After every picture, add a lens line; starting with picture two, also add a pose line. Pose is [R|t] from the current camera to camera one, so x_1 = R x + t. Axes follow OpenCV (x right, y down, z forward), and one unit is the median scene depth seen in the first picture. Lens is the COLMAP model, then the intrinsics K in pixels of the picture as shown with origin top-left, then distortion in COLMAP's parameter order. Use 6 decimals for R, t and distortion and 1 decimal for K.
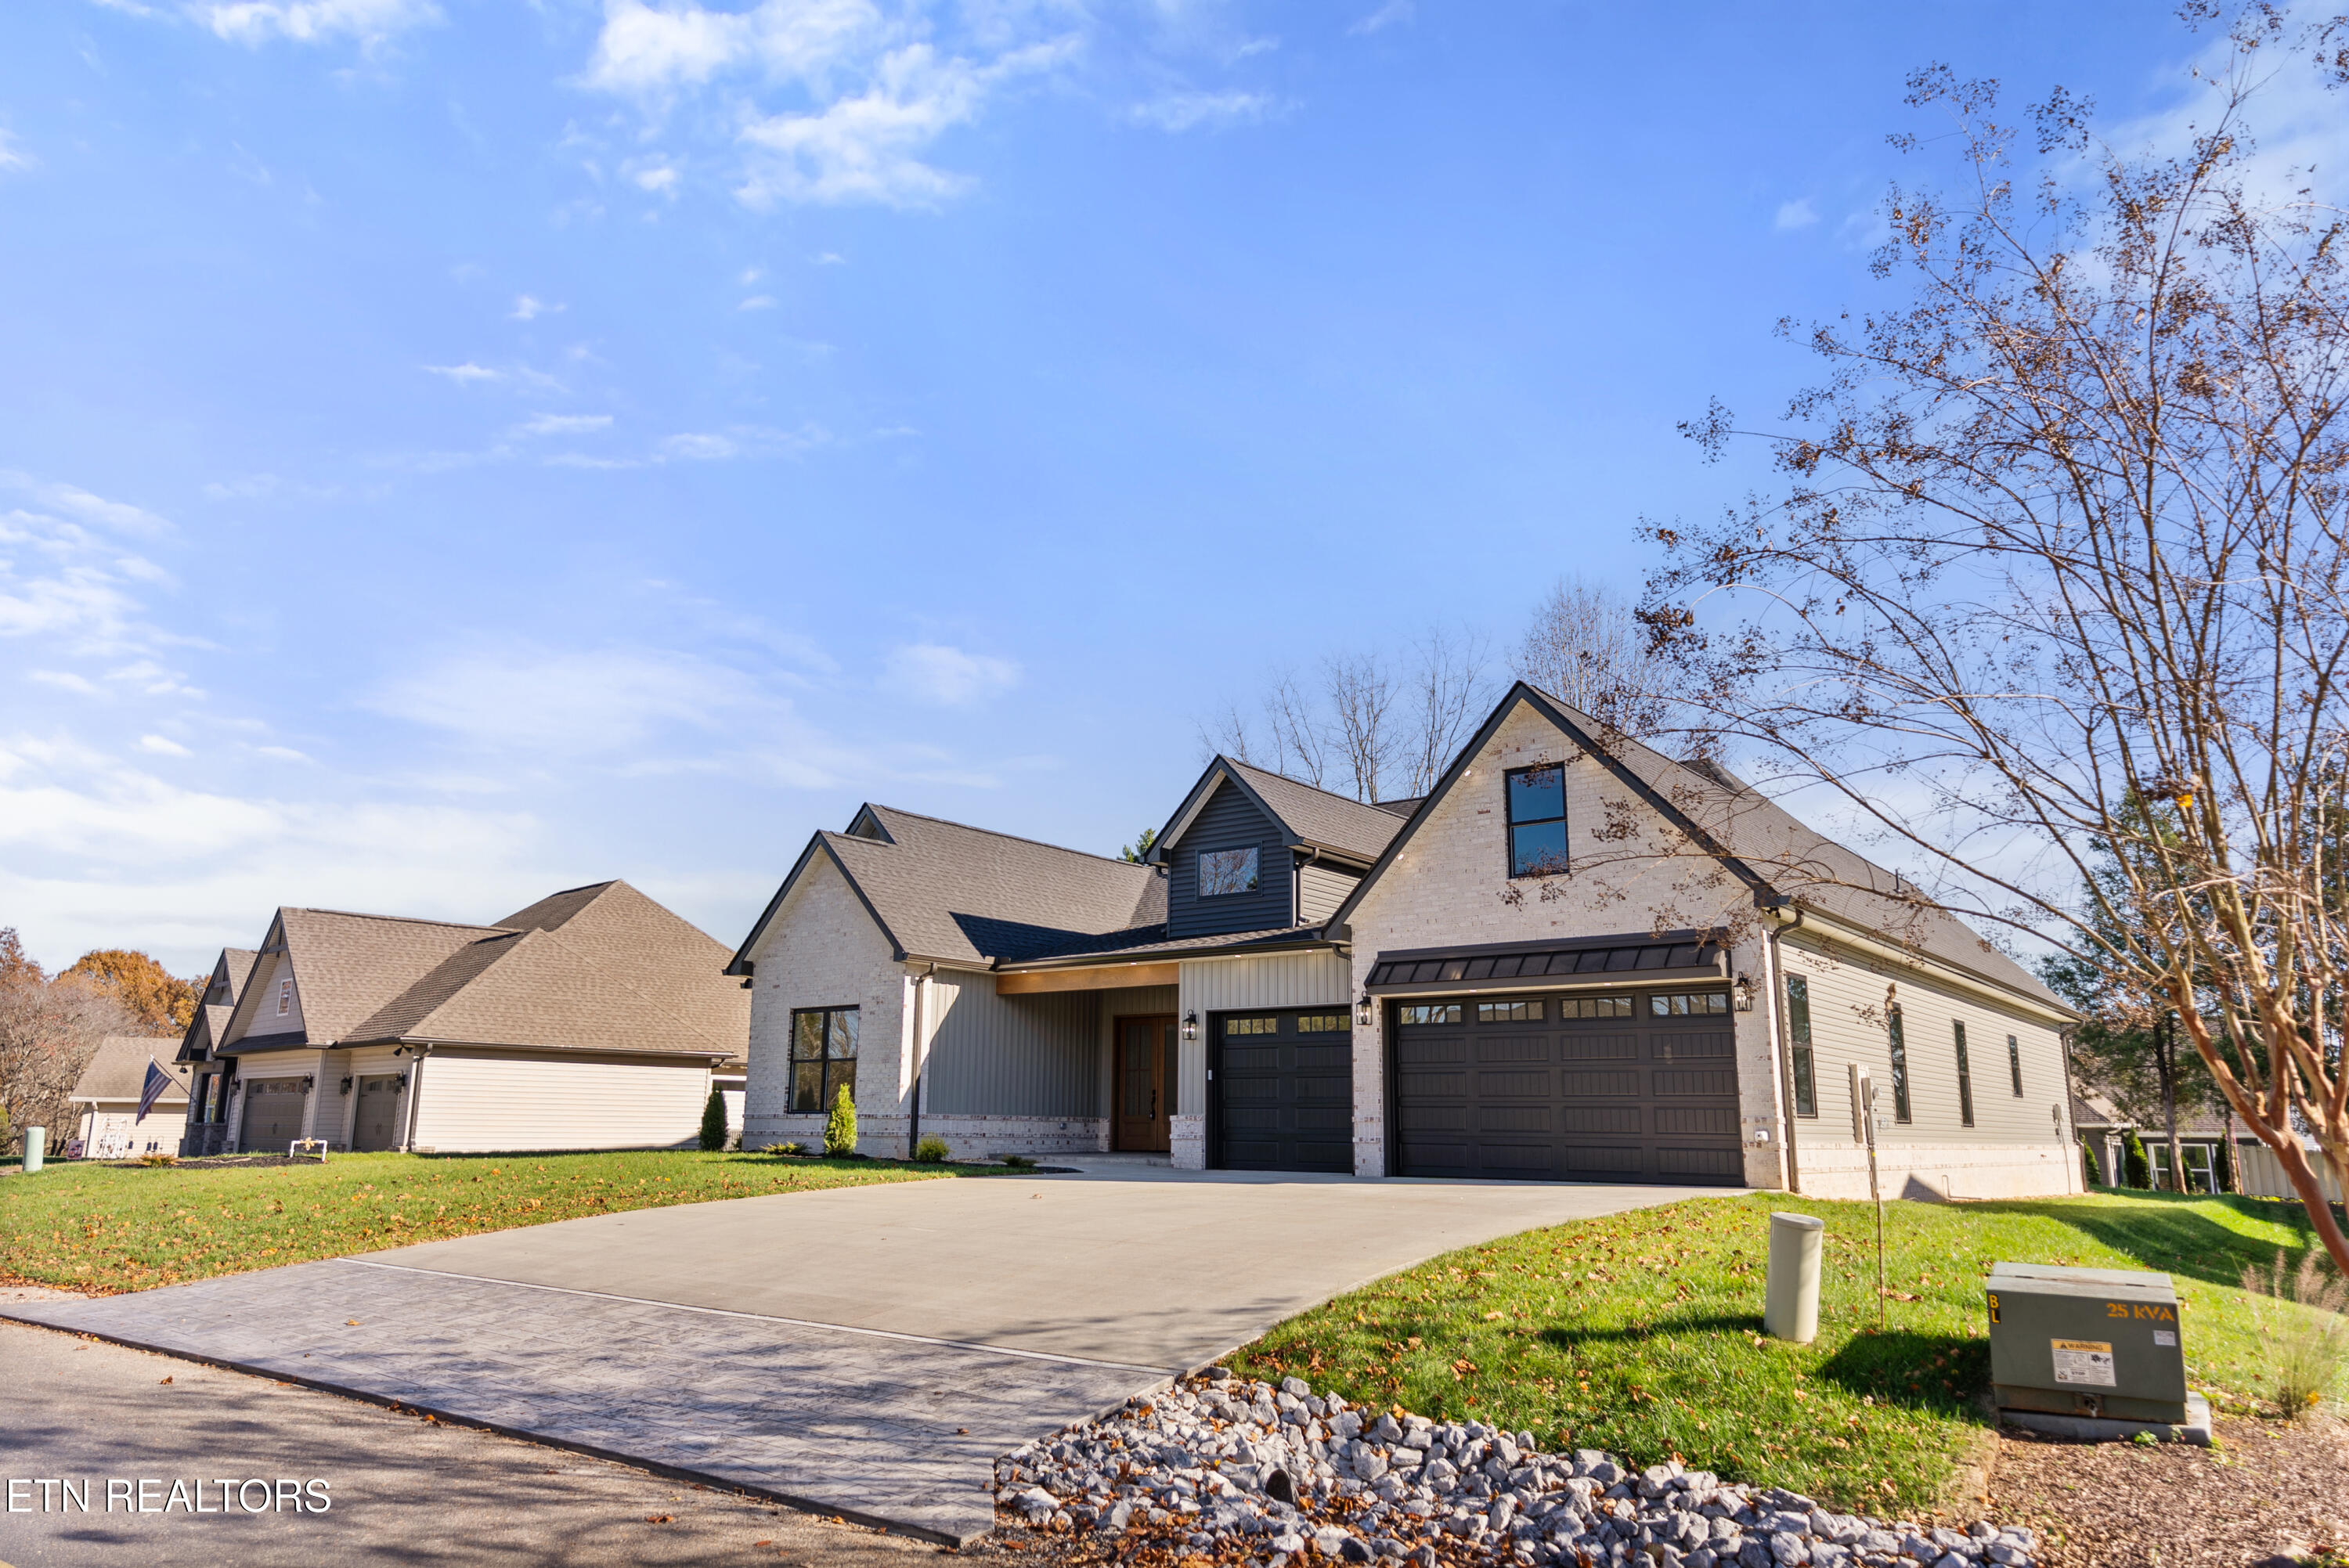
lens RADIAL K [[1568.9, 0, 1174.5], [0, 1568.9, 784.0], [0, 0, 1]] dist [-0.001477, 0.000235]
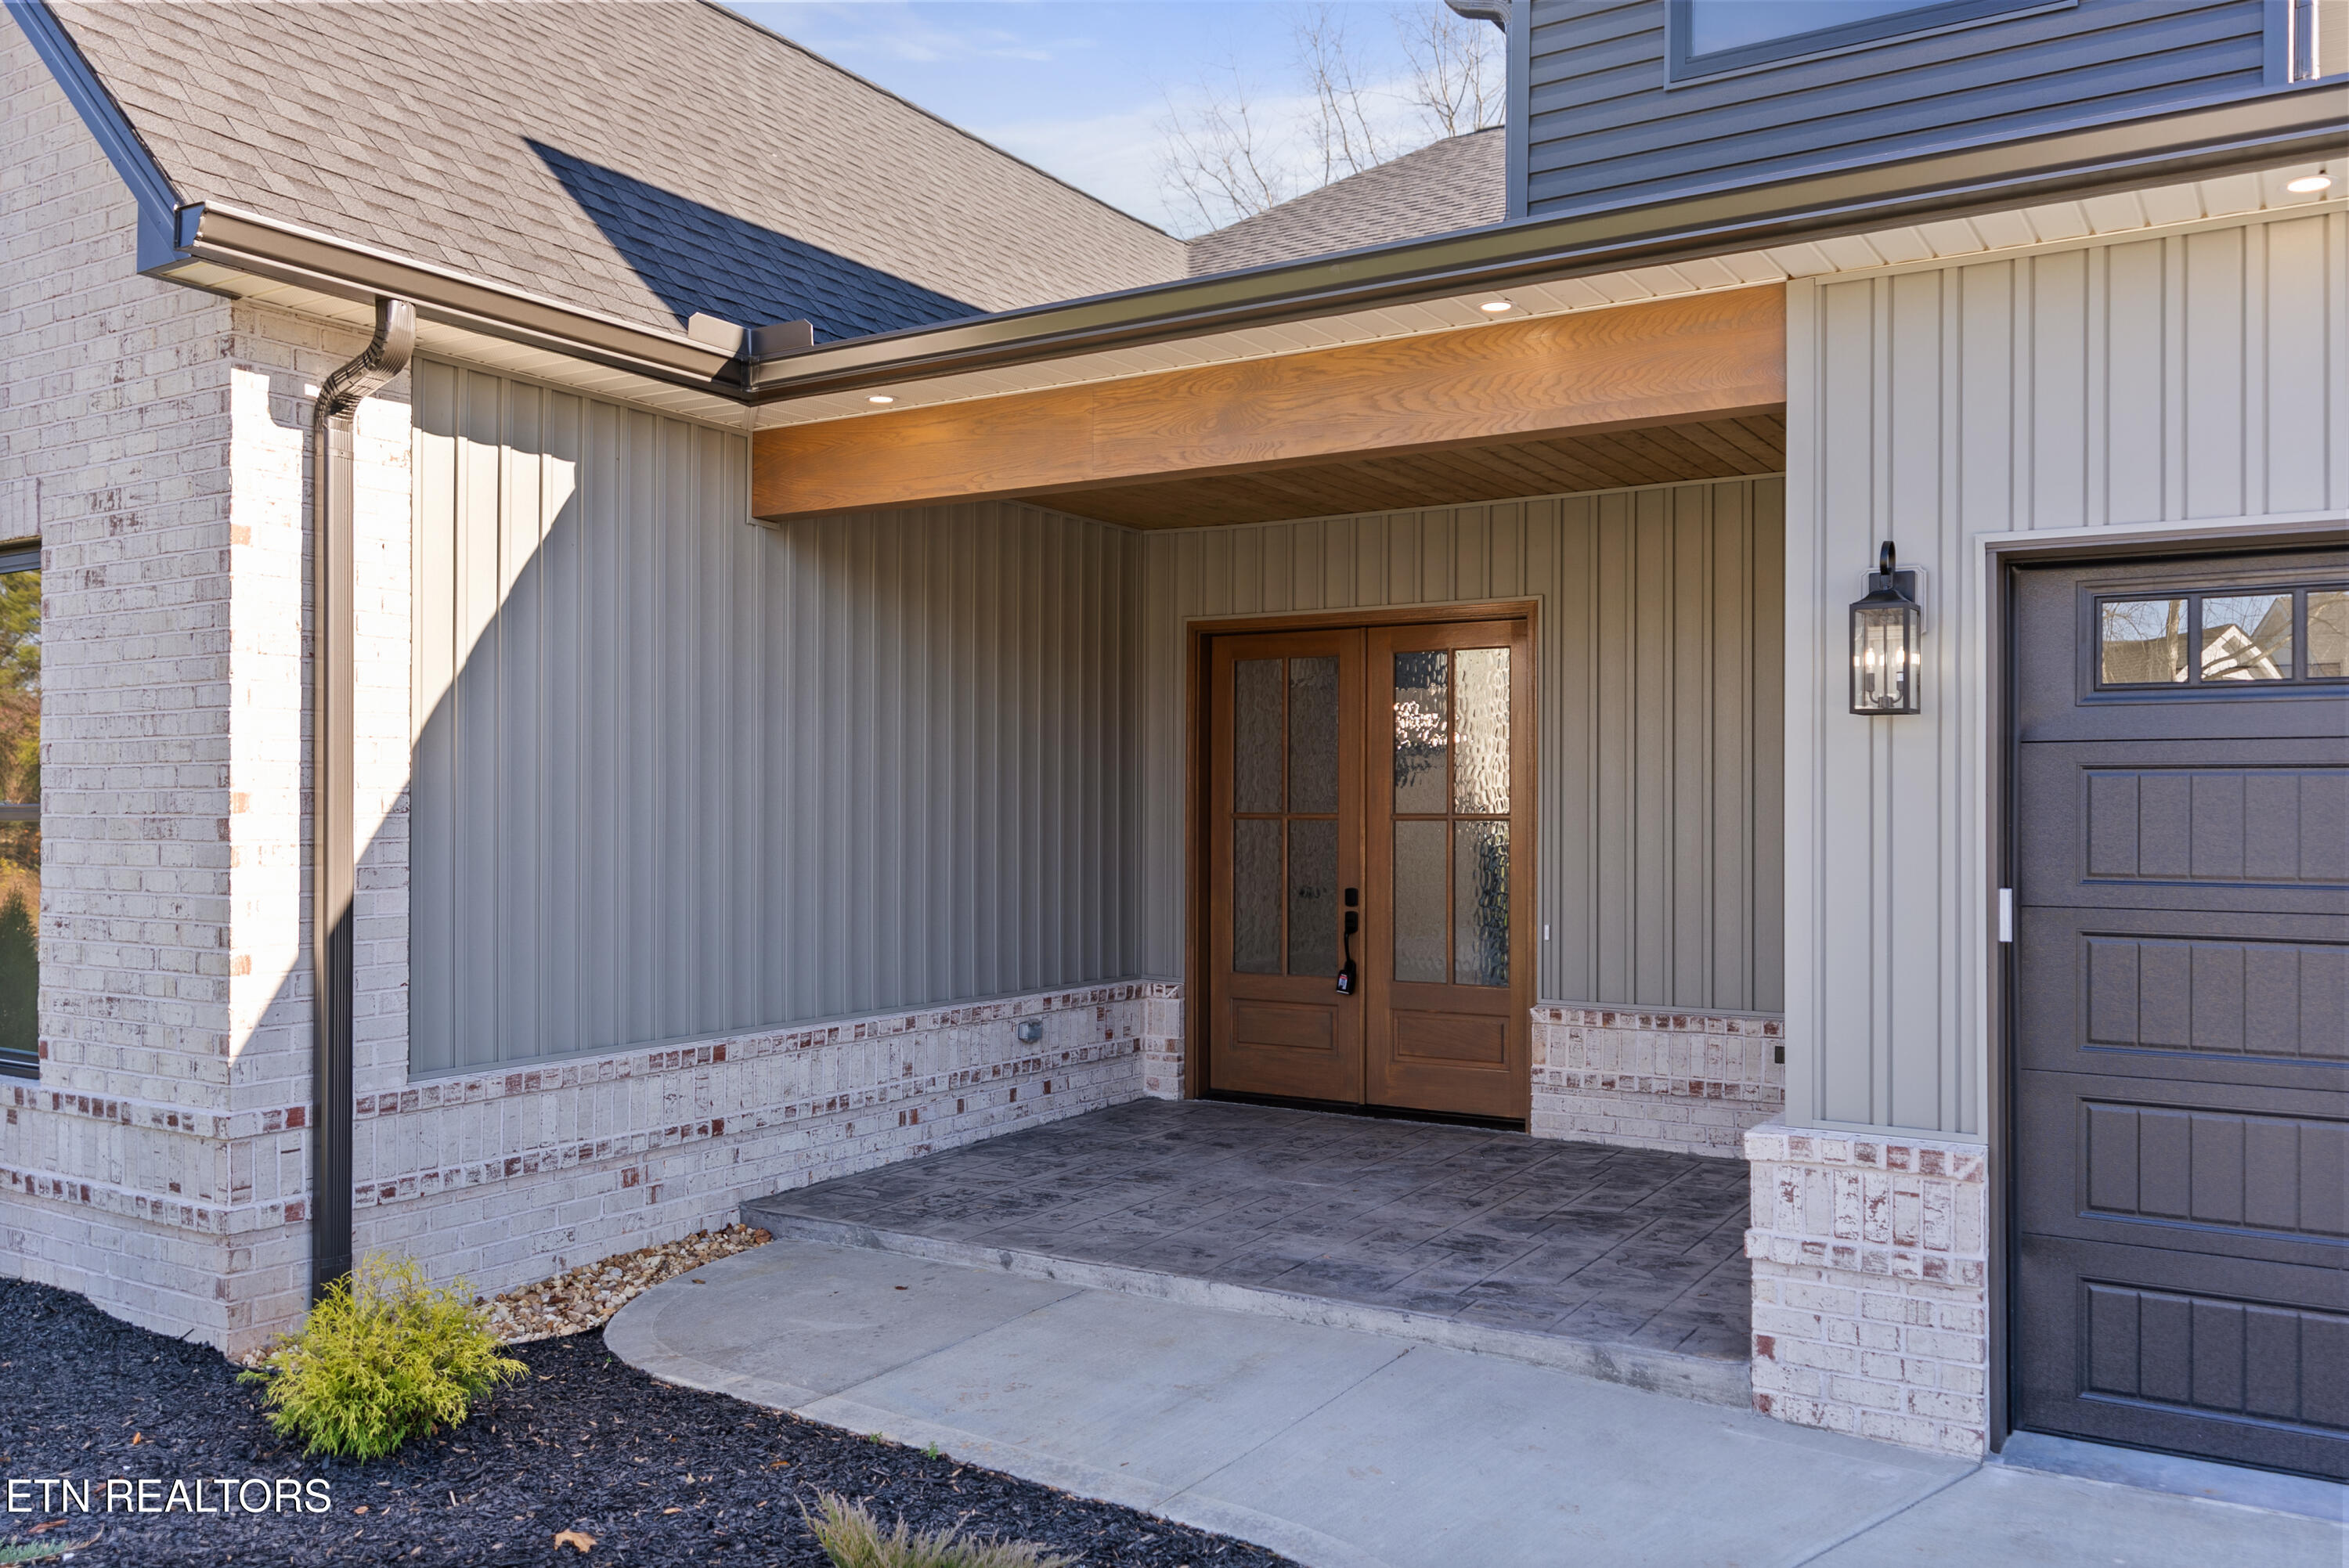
lens RADIAL K [[1854.4, 0, 1158.9], [0, 1854.4, 796.1], [0, 0, 1]] dist [0.006993, 0.000572]
pose [[0.995903, -0.007477, 0.090116, -0.088402], [-0.011953, 0.976943, 0.213164, 0.128922], [-0.089632, -0.213368, 0.972852, 0.805184]]
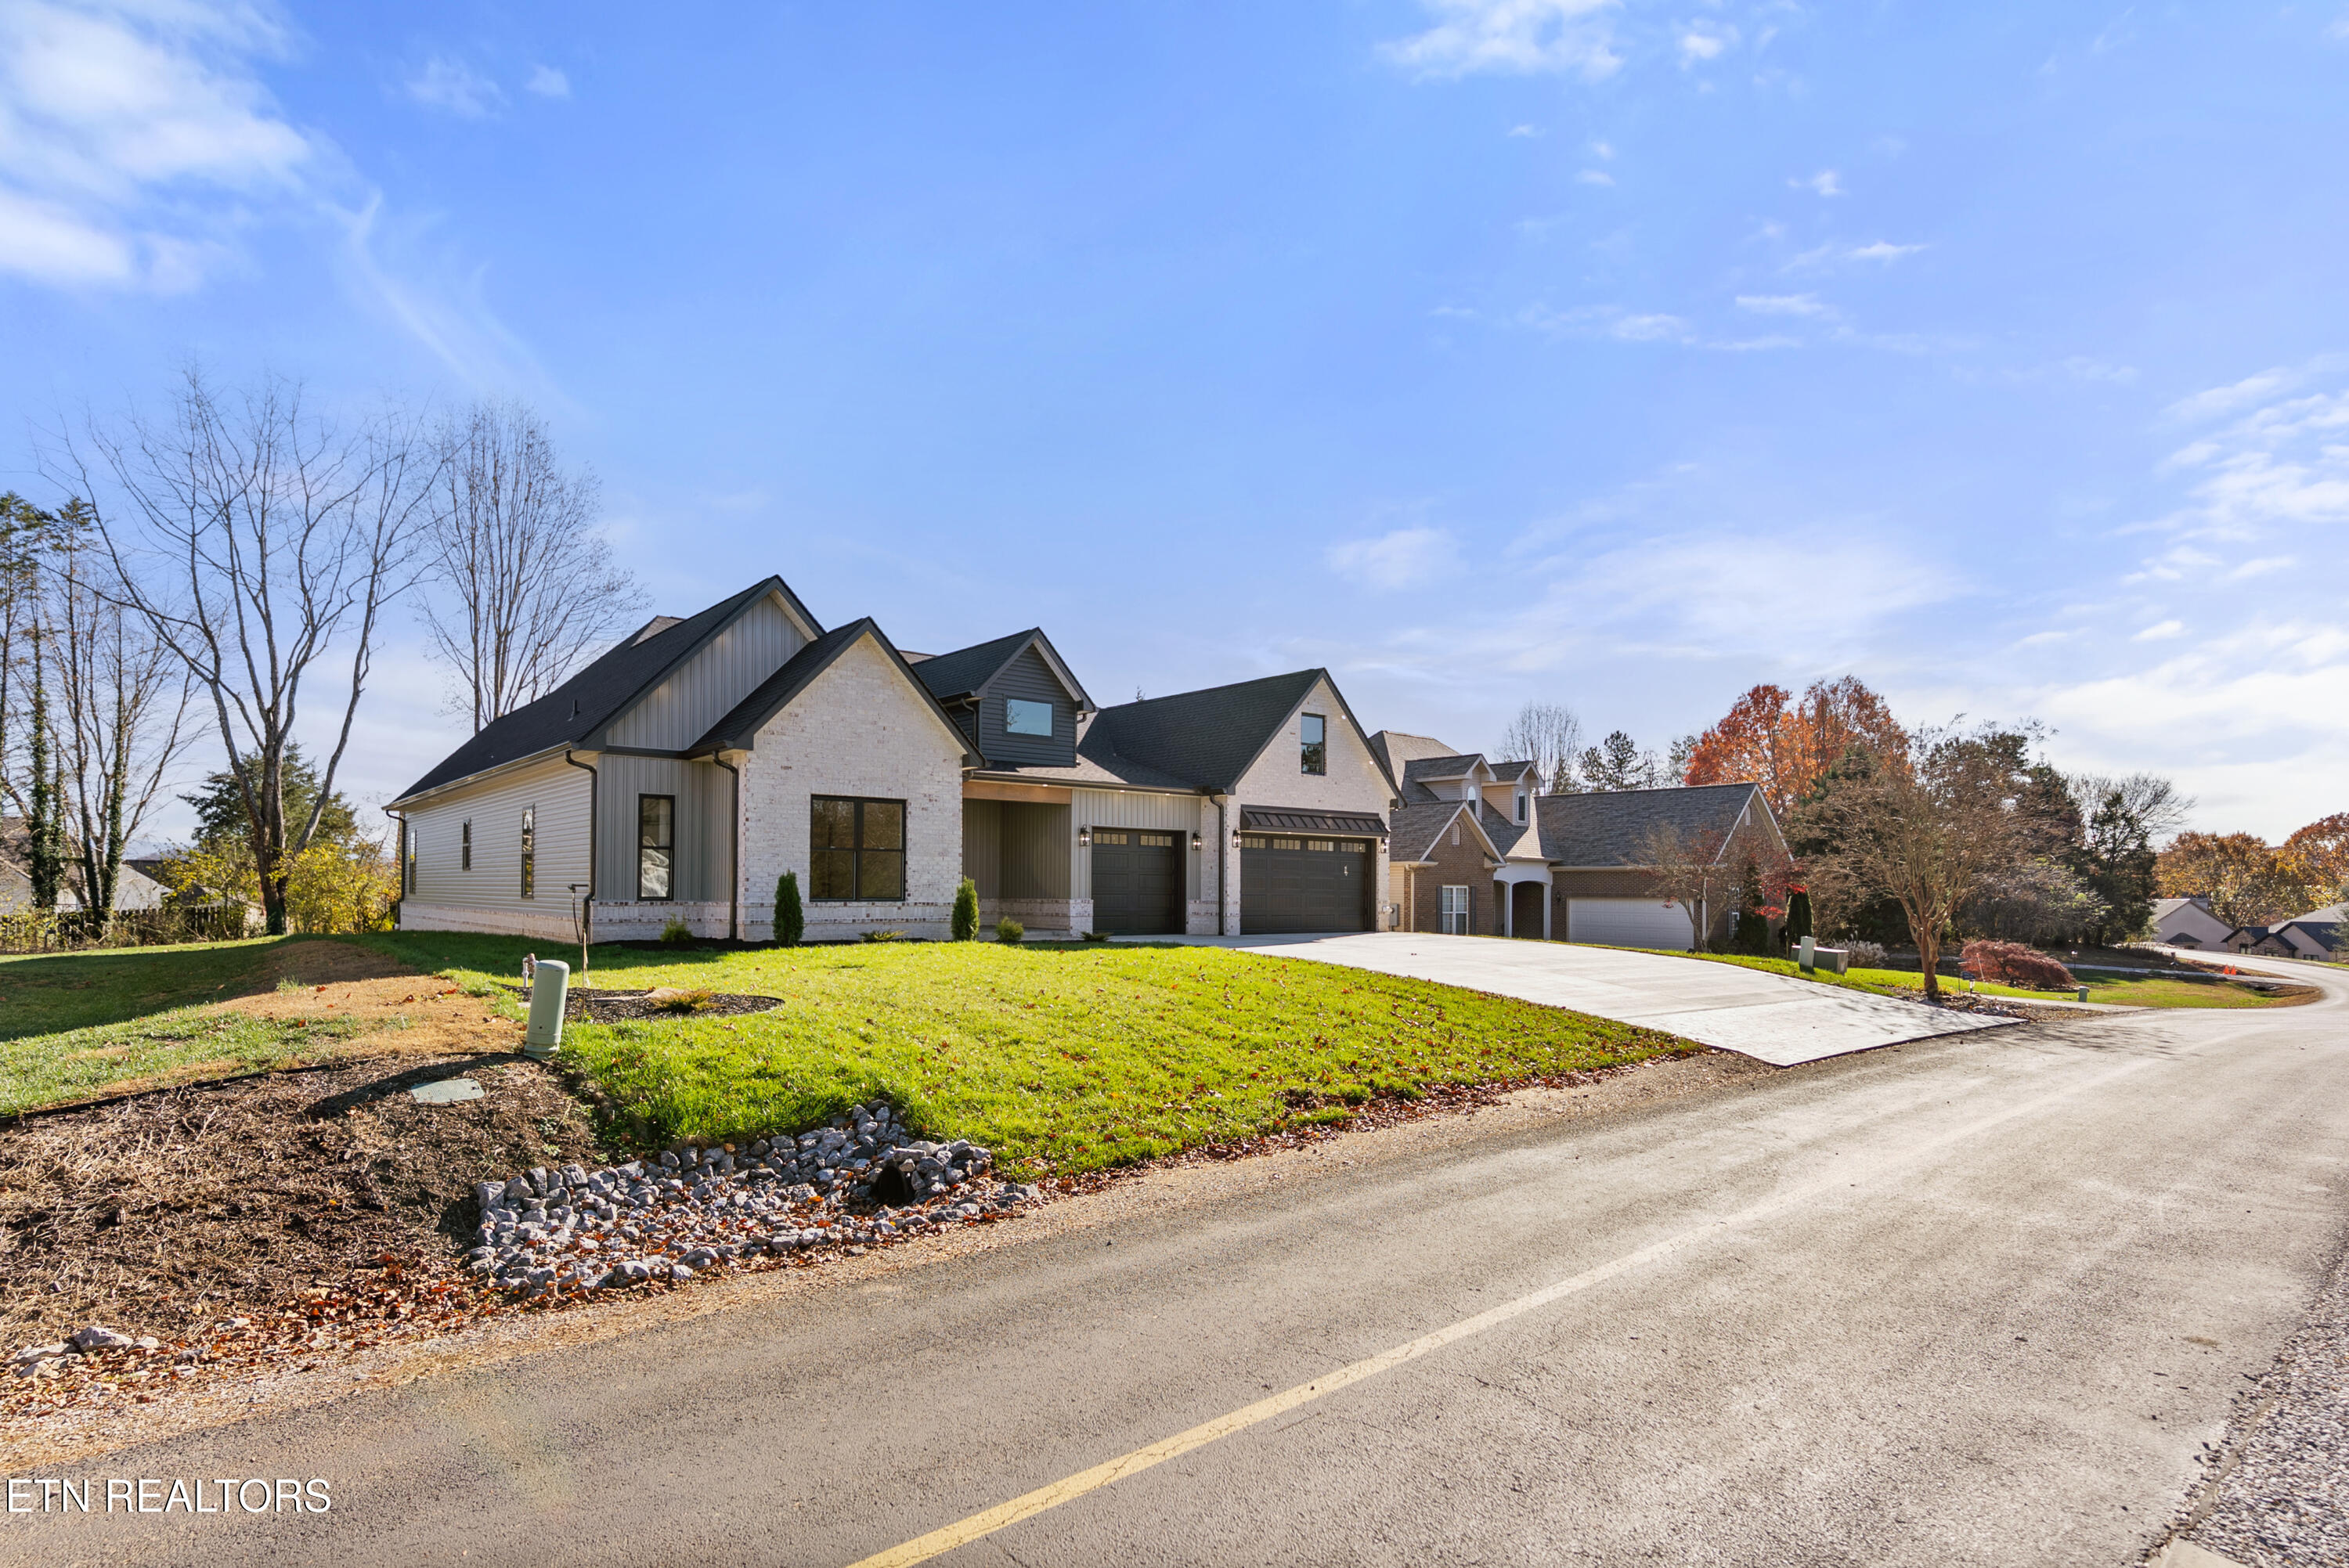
lens RADIAL K [[1228.3, 0, 1181.3], [0, 1228.3, 880.3], [0, 0, 1]] dist [-0.000109, -0.000010]
pose [[0.211208, -0.002040, 0.977439, -1.028633], [-0.217918, 0.974730, 0.049123, 0.120463], [-0.952839, -0.223377, 0.205426, 0.689172]]
